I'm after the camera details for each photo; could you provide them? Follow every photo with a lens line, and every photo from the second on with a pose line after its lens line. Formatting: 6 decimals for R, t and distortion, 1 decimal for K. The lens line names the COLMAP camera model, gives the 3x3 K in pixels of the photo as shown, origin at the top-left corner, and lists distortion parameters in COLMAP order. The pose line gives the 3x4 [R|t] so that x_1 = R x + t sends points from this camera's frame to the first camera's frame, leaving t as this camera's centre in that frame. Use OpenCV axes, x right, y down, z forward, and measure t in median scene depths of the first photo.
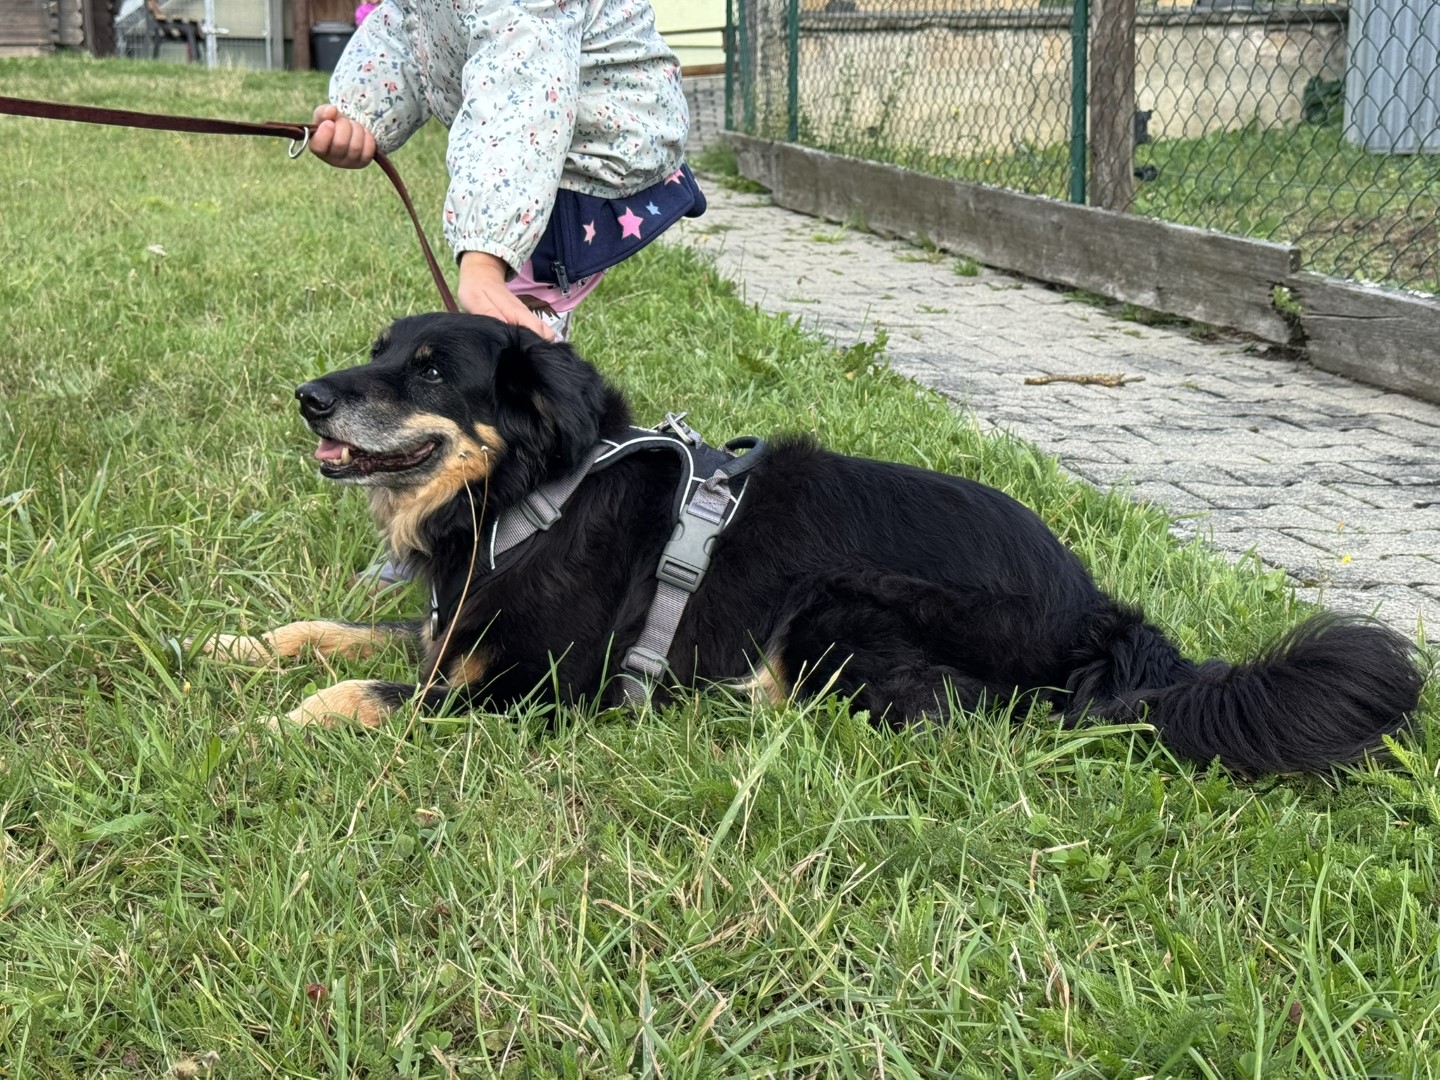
lens RADIAL K [[1987.9, 0, 720.0], [0, 1987.9, 540.0], [0, 0, 1]] dist [0.164356, -0.094087]
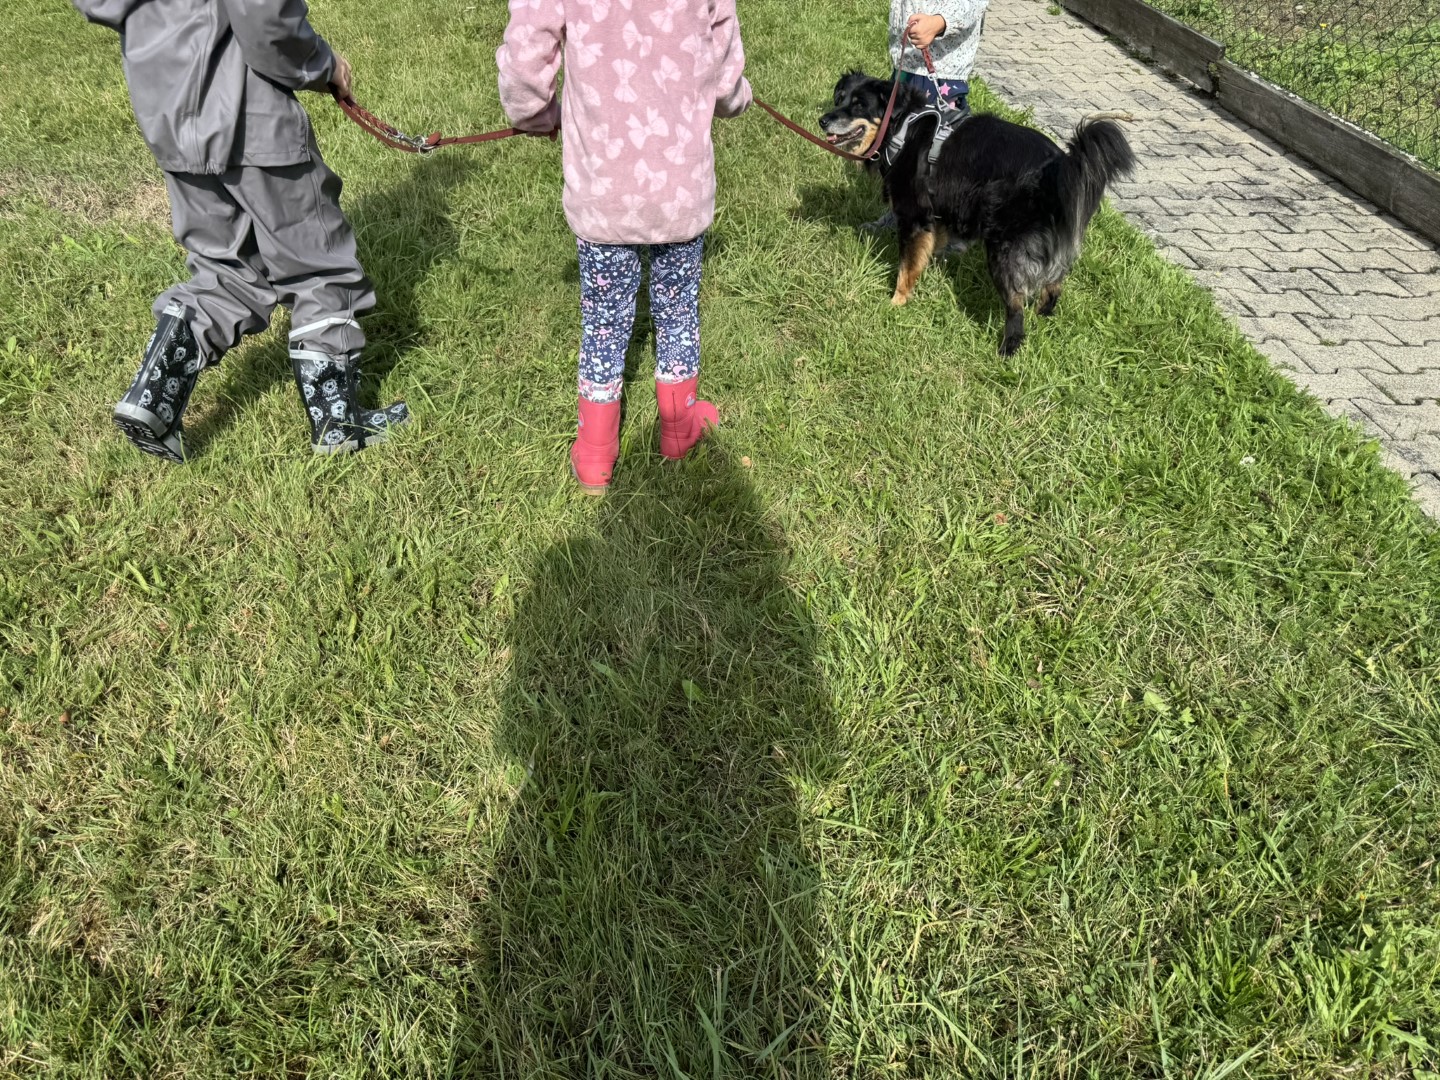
lens RADIAL K [[987.1, 0, 720.0], [0, 987.1, 540.0], [0, 0, 1]] dist [0.004277, 0.003046]
pose [[0.992276, 0.065450, -0.105380, -0.144668], [-0.013562, 0.901635, 0.432285, -0.166832], [0.123308, -0.427517, 0.895558, -0.333718]]
